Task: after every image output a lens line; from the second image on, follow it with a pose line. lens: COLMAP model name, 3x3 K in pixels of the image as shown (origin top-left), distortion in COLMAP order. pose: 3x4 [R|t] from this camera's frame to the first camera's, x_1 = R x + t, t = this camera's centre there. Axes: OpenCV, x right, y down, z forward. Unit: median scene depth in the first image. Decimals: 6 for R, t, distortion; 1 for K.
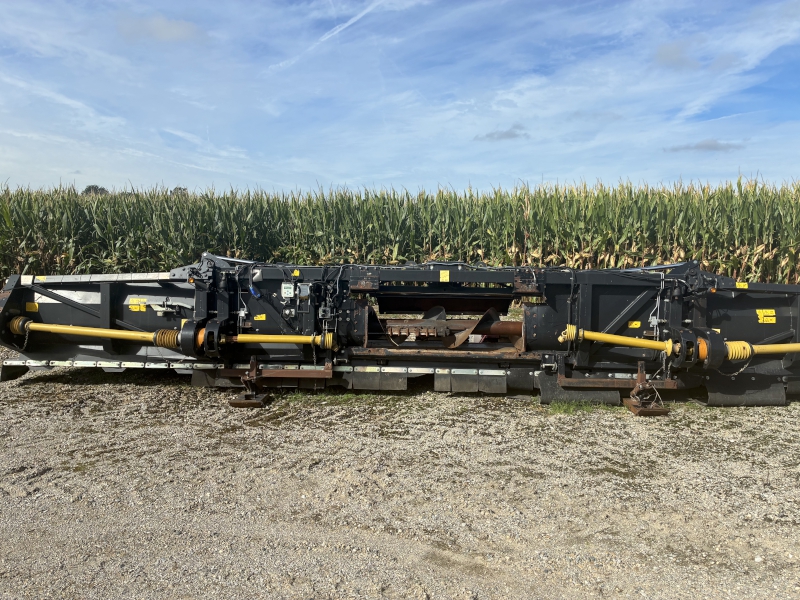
lens RADIAL K [[596.4, 0, 425.3], [0, 596.4, 301.8], [0, 0, 1]] dist [0.039427, -0.032444]
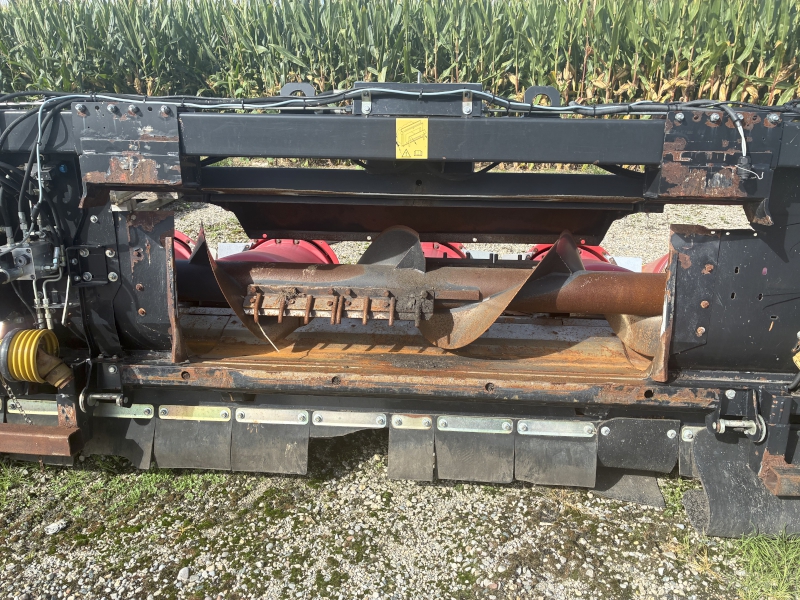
lens RADIAL K [[596.4, 0, 425.3], [0, 596.4, 301.8], [0, 0, 1]] dist [0.039427, -0.032444]
pose [[0.999338, 0.009980, -0.034989, 0.022682], [-0.000627, 0.966230, 0.257680, -0.018908], [0.036379, -0.257487, 0.965597, 0.322053]]
